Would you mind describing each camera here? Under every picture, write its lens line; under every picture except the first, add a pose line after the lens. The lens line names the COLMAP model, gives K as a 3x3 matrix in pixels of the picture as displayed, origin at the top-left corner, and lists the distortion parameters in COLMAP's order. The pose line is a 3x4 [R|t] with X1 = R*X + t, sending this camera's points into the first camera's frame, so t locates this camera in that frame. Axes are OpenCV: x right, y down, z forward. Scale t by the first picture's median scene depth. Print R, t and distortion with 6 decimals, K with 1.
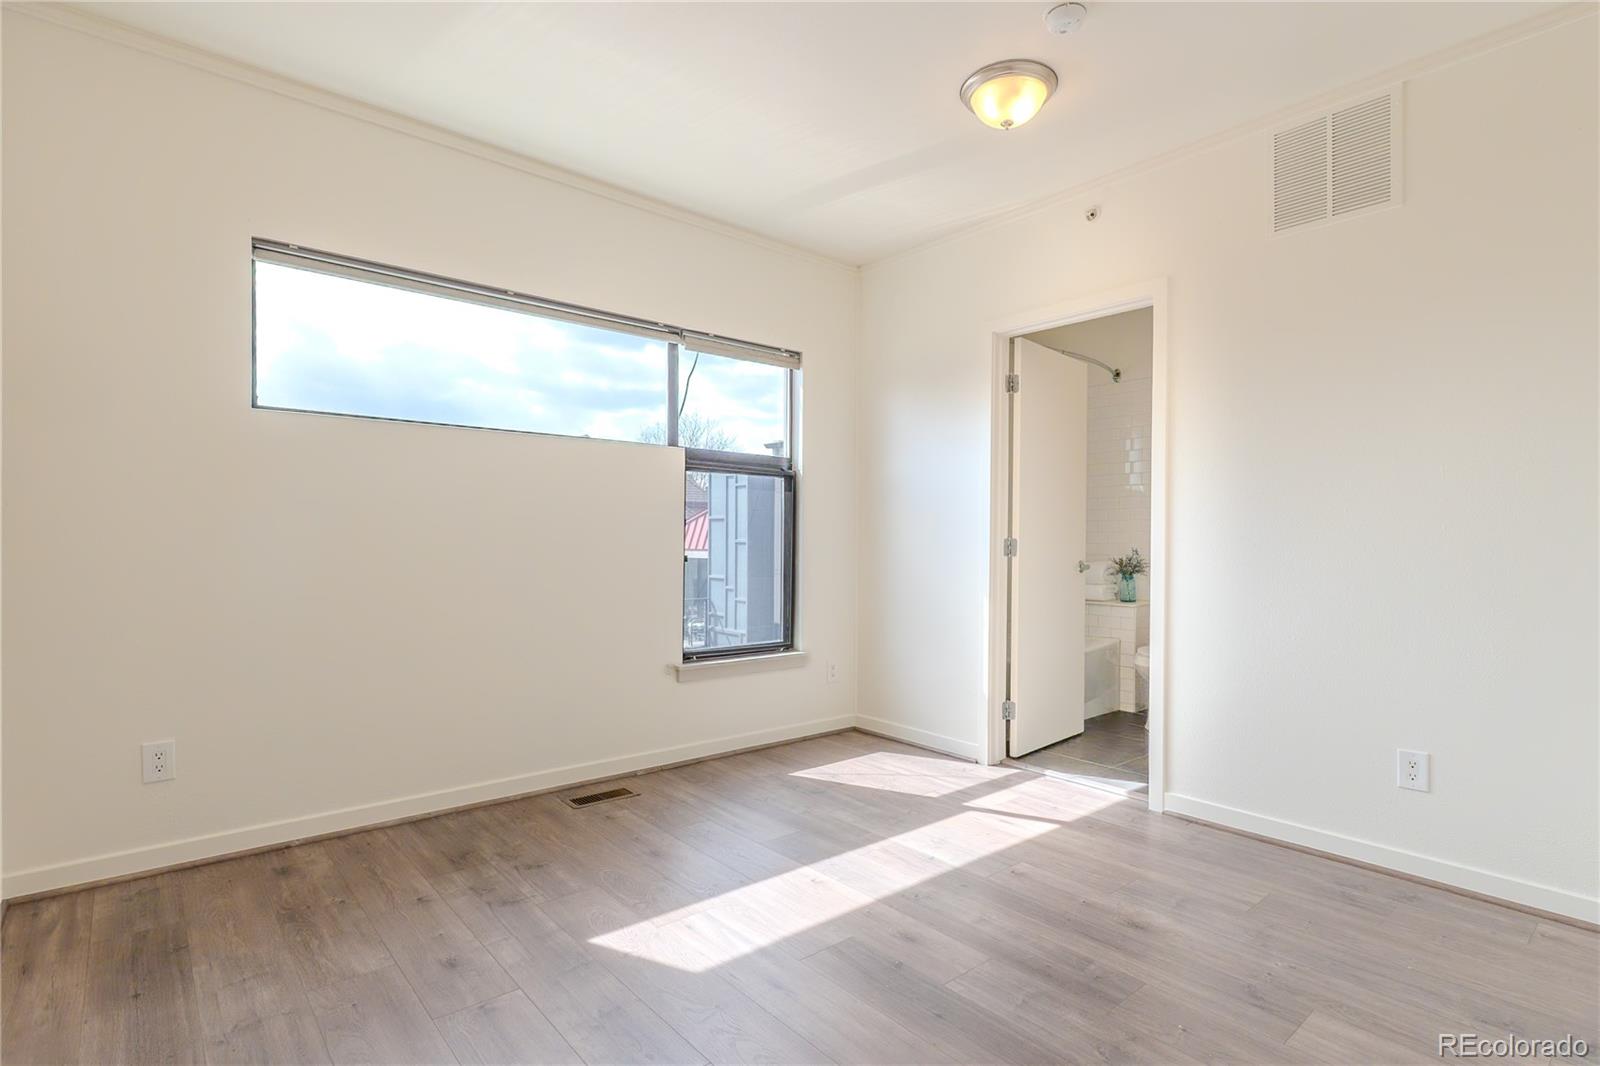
lens RADIAL K [[778.8, 0, 794.1], [0, 778.8, 550.8], [0, 0, 1]] dist [0.000133, -0.000200]
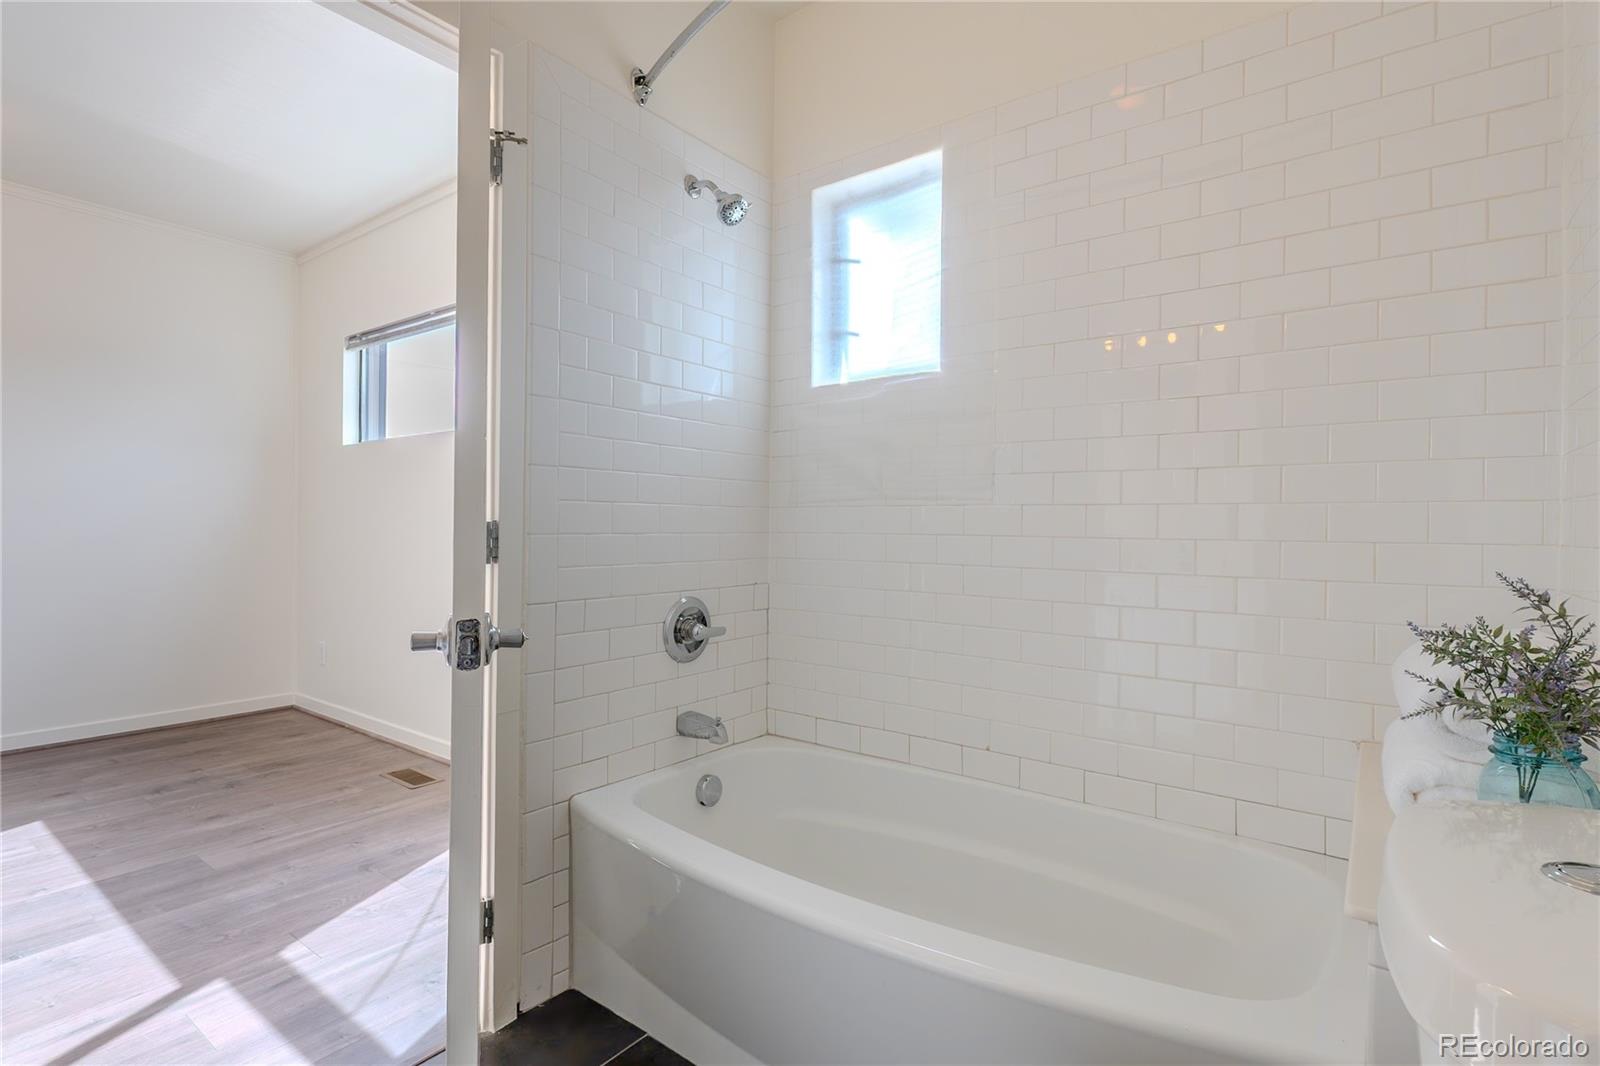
lens RADIAL K [[763.9, 0, 801.1], [0, 763.9, 531.9], [0, 0, 1]] dist [0.002162, -0.000268]
pose [[0.232236, -0.001047, -0.972659, 1.075076], [-0.019120, 0.999801, -0.005641, -0.016544], [0.972471, 0.019908, 0.232170, 1.581641]]
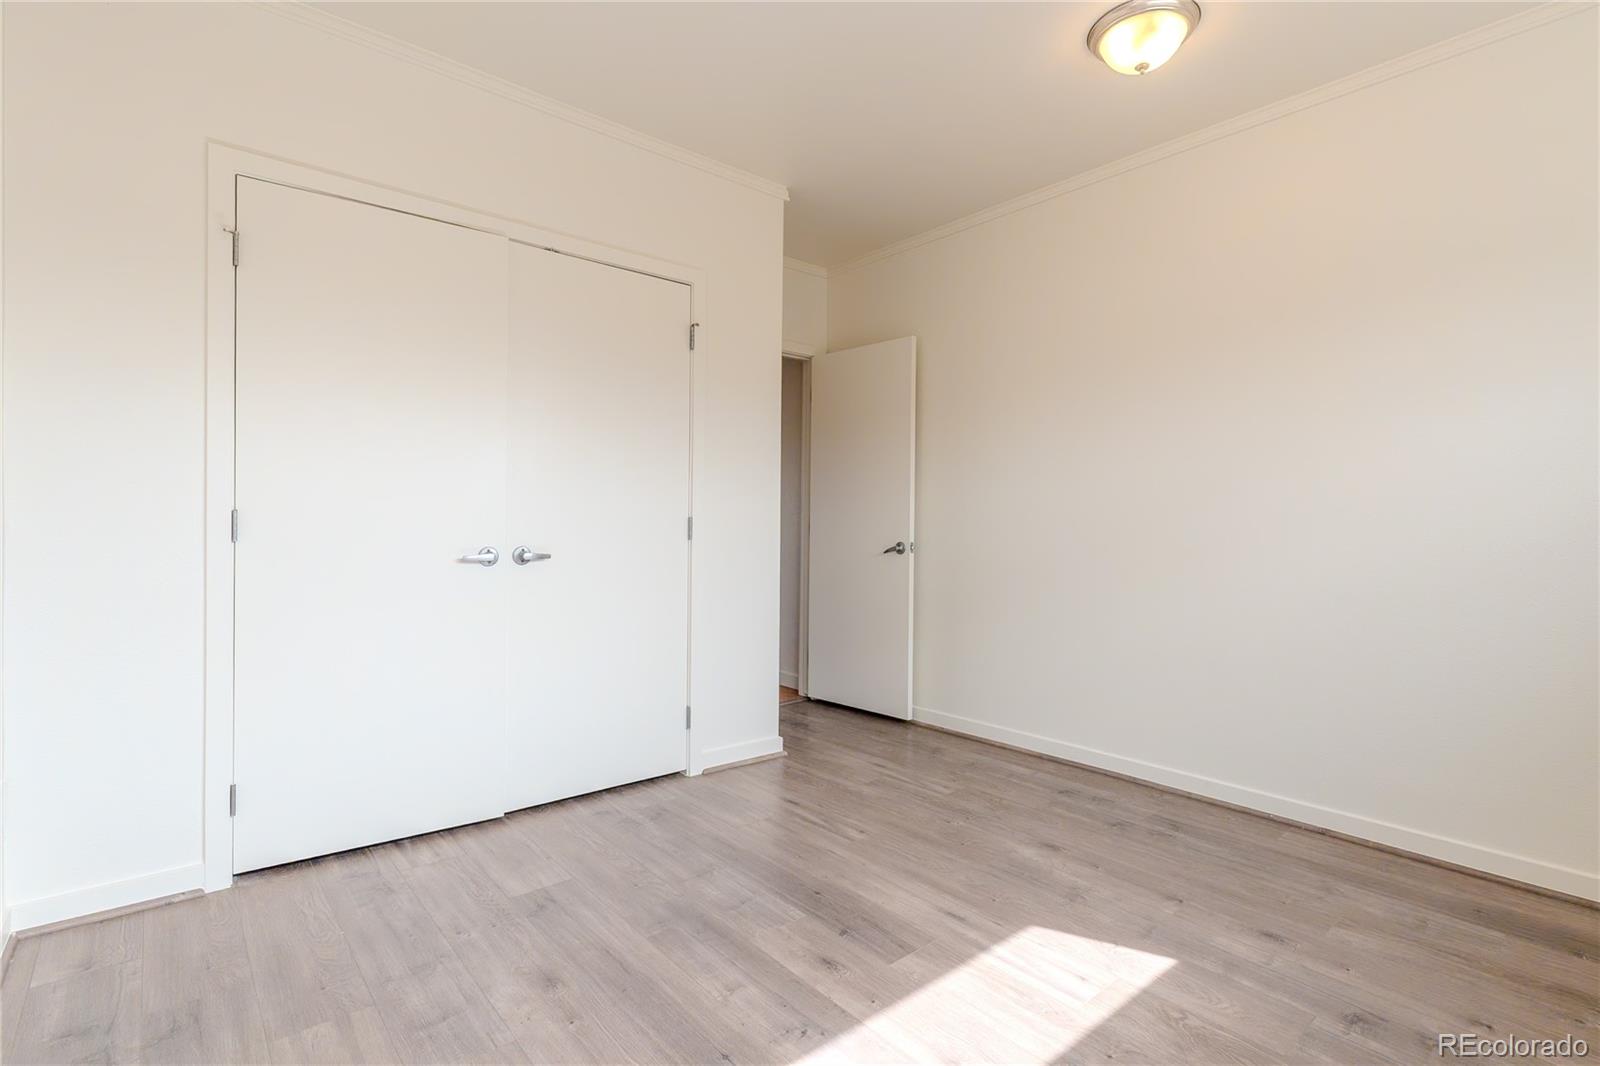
lens RADIAL K [[763.9, 0, 801.1], [0, 763.9, 531.9], [0, 0, 1]] dist [0.002162, -0.000268]
pose [[-0.999823, -0.018115, -0.005167, 0.156264], [-0.018236, 0.999539, 0.024267, -0.018707], [0.004725, 0.024356, -0.999692, 1.523490]]
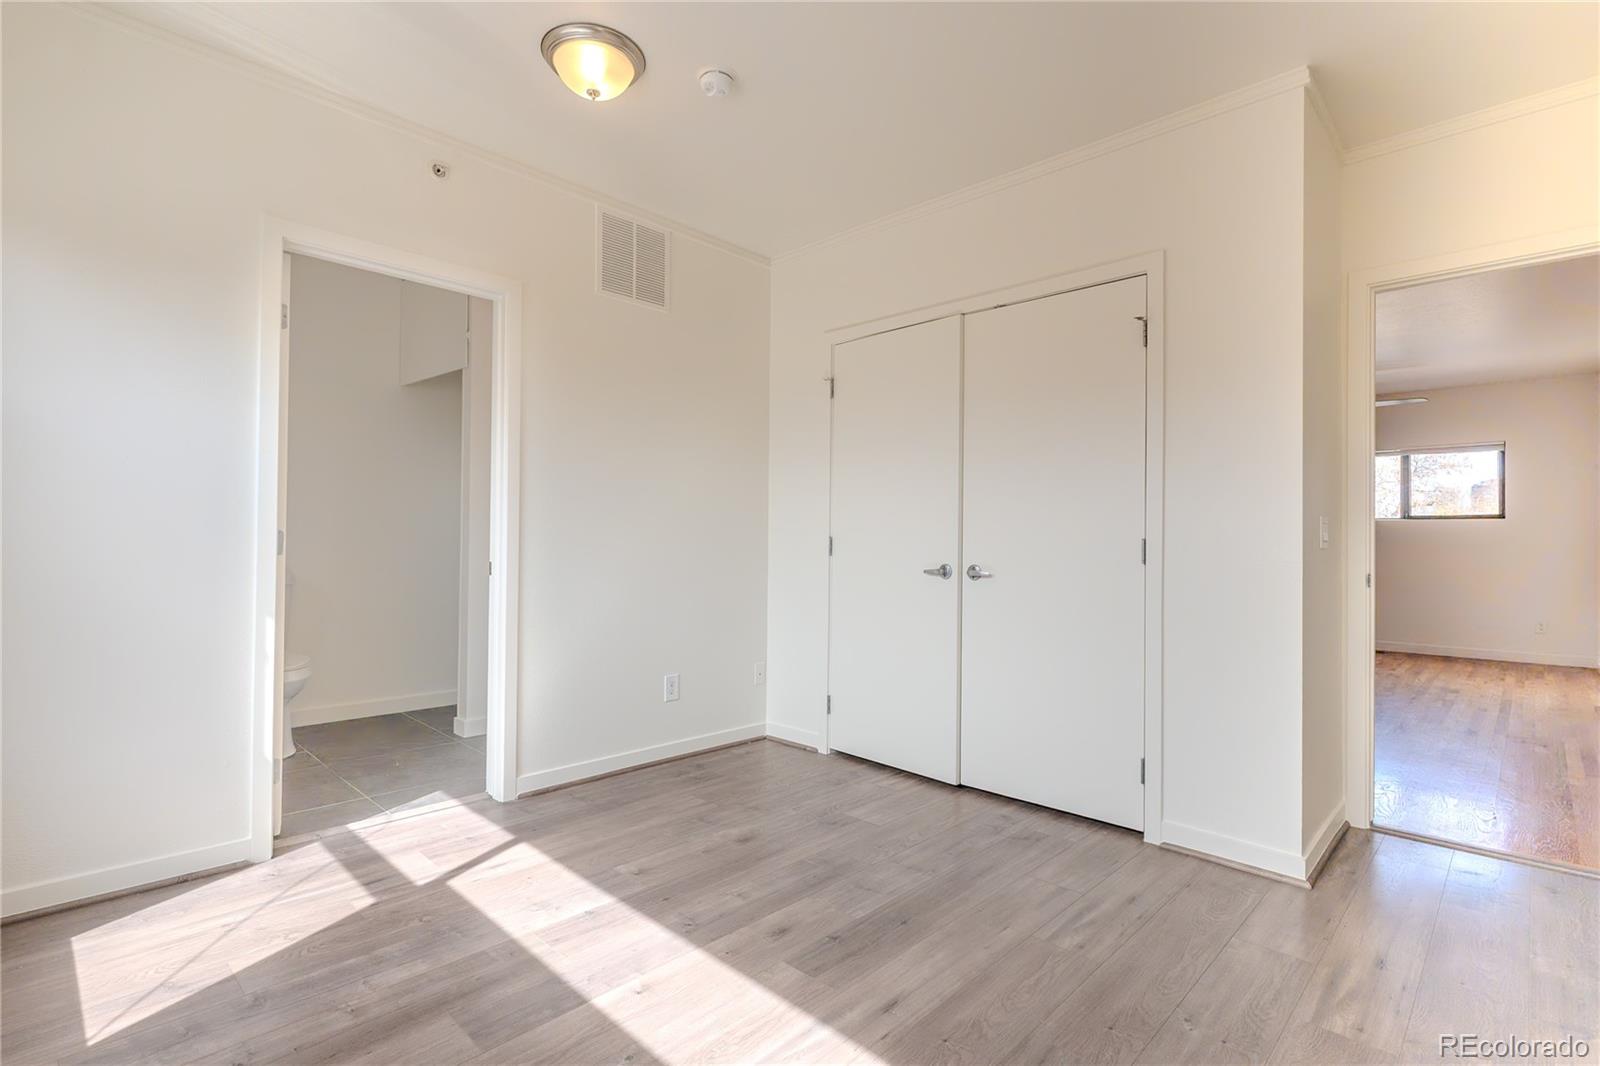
lens RADIAL K [[763.9, 0, 801.1], [0, 763.9, 531.9], [0, 0, 1]] dist [0.002162, -0.000268]
pose [[-0.103859, 0.001844, 0.994590, -0.689861], [0.000908, 0.999998, -0.001760, -0.018210], [-0.994592, 0.000720, -0.103861, 0.875759]]
